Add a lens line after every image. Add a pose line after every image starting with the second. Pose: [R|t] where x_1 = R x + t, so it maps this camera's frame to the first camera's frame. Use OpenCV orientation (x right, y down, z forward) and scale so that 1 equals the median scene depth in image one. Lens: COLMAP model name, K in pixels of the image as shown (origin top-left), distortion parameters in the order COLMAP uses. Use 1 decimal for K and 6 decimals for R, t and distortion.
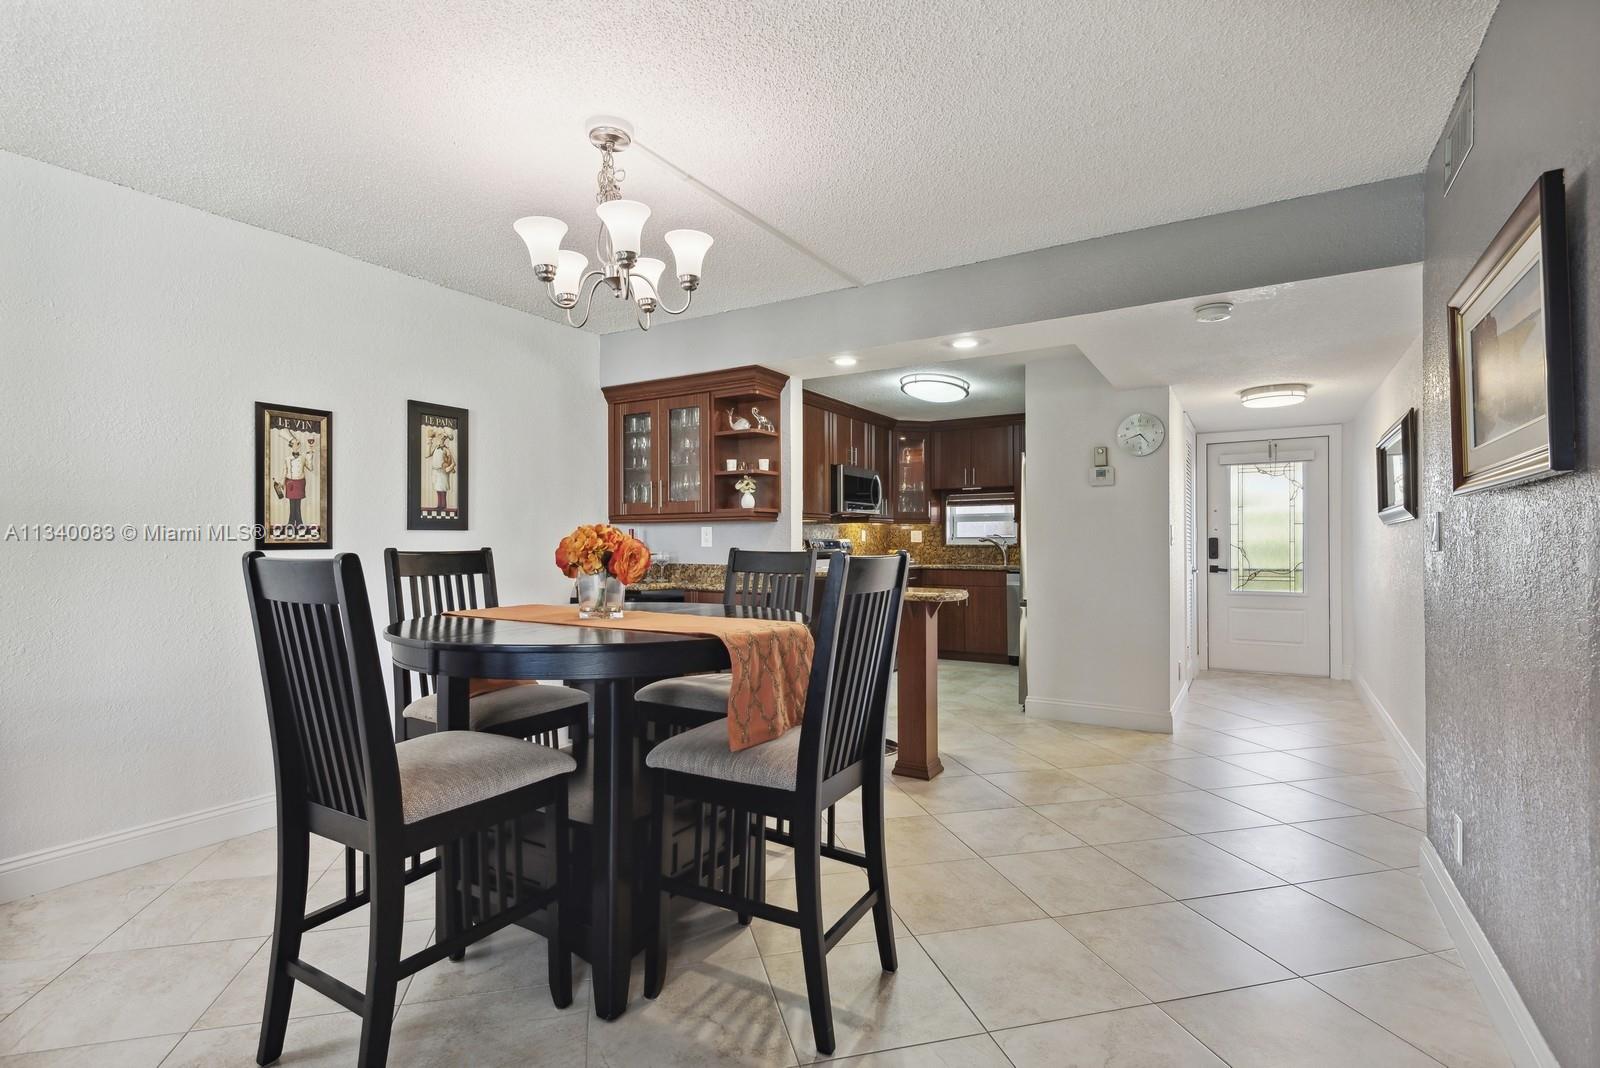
lens RADIAL K [[764.0, 0, 776.8], [0, 764.0, 533.2], [0, 0, 1]] dist [0.012811, 0.000218]
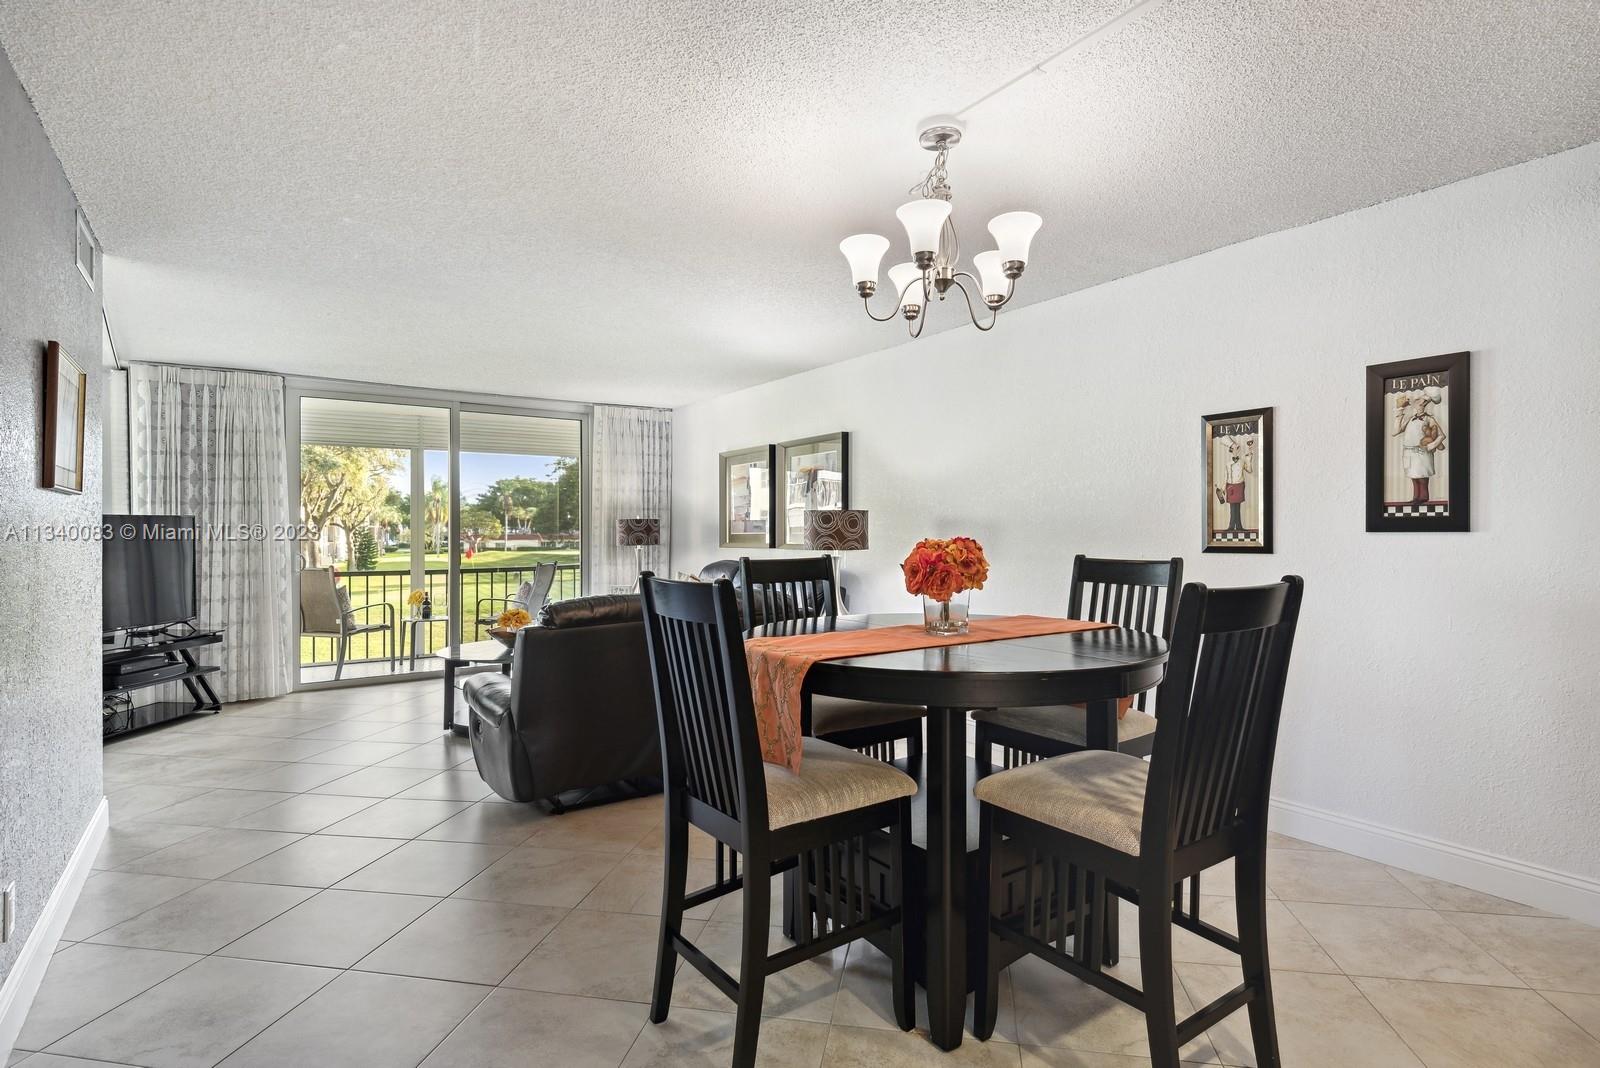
lens RADIAL K [[779.0, 0, 800.3], [0, 779.0, 532.2], [0, 0, 1]] dist [0.005685, -0.003642]
pose [[-0.384854, 0.008864, -0.922935, 0.416977], [0.018094, 0.999834, 0.002057, -0.014119], [0.922800, -0.015908, -0.384951, 0.664230]]
